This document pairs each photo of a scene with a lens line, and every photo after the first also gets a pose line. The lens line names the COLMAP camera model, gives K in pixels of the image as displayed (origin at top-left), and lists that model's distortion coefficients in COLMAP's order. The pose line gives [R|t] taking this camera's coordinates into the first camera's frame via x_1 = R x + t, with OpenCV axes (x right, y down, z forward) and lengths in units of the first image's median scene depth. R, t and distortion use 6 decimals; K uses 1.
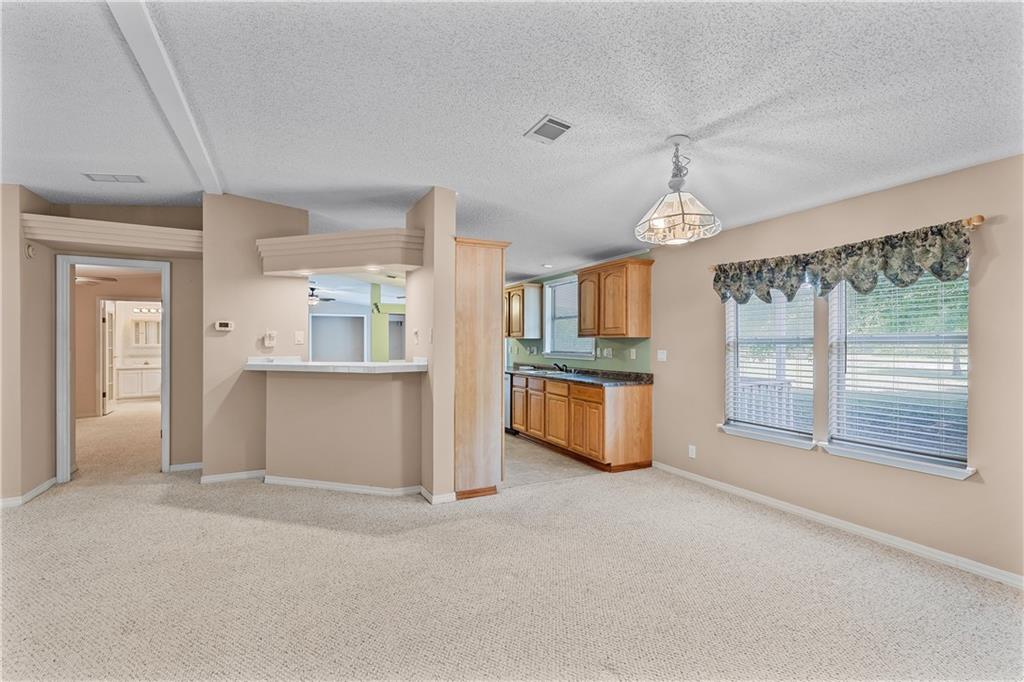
lens RADIAL K [[469.3, 0, 522.7], [0, 469.3, 340.5], [0, 0, 1]] dist [0.007218, -0.001819]
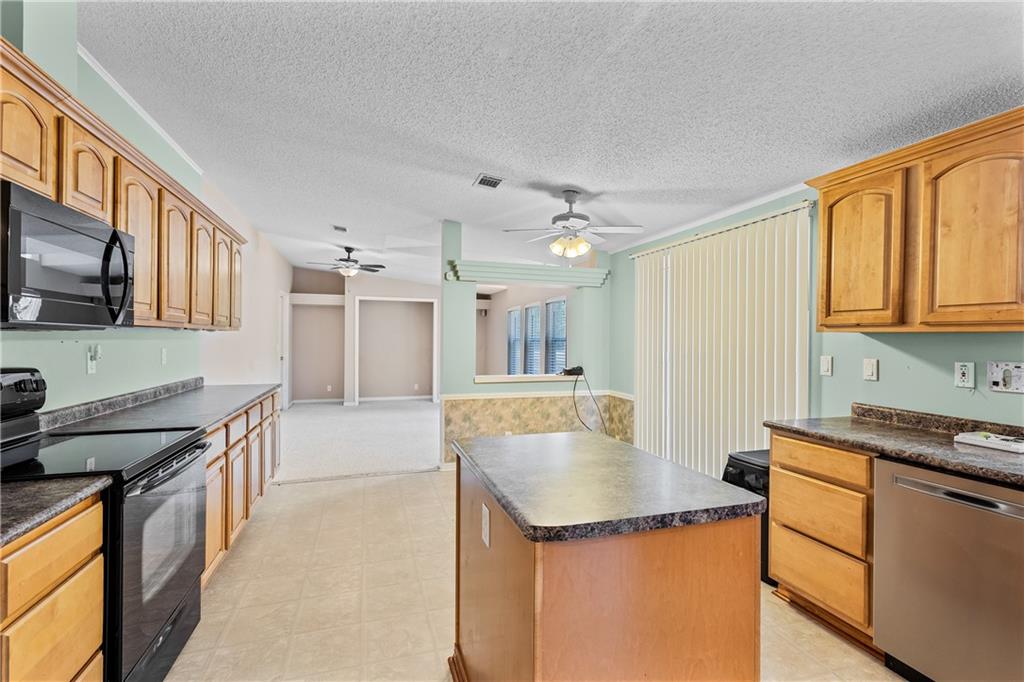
lens RADIAL K [[469.3, 0, 520.6], [0, 469.3, 345.6], [0, 0, 1]] dist [0.007218, -0.001819]
pose [[0.988719, 0.012520, -0.149259, -0.393977], [-0.010450, 0.999838, 0.014645, 0.004551], [0.149418, -0.012920, 0.988690, 1.235741]]
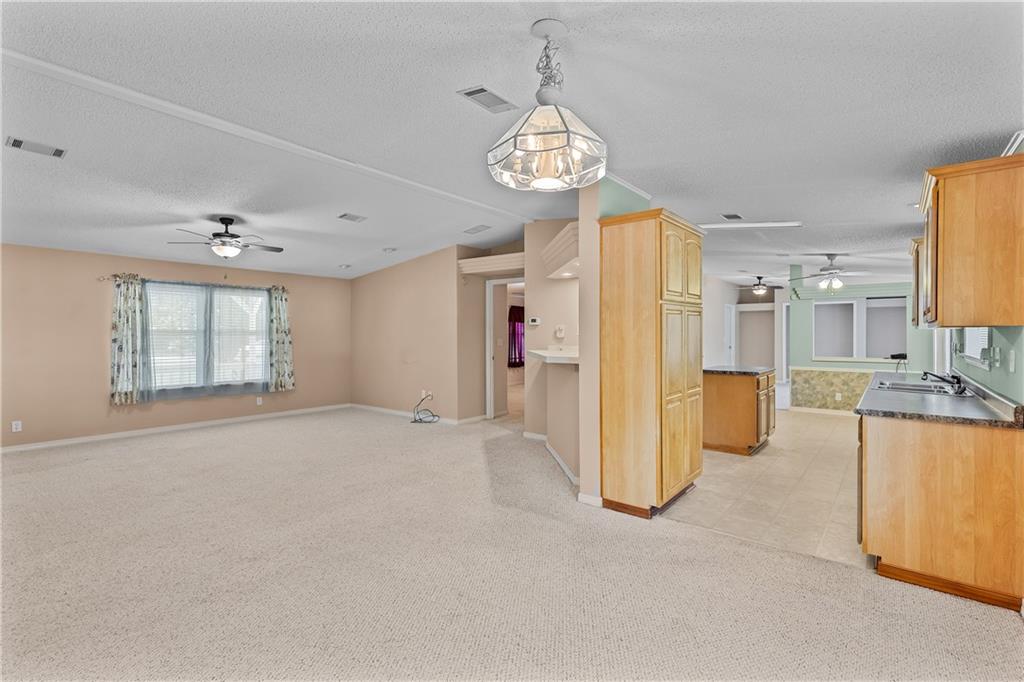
lens RADIAL K [[469.3, 0, 513.5], [0, 469.3, 335.1], [0, 0, 1]] dist [0.007218, -0.001819]
pose [[0.409382, 0.005725, -0.912345, 0.599081], [0.000127, 0.999980, 0.006332, -0.000639], [0.912363, -0.002708, 0.409373, 0.452128]]
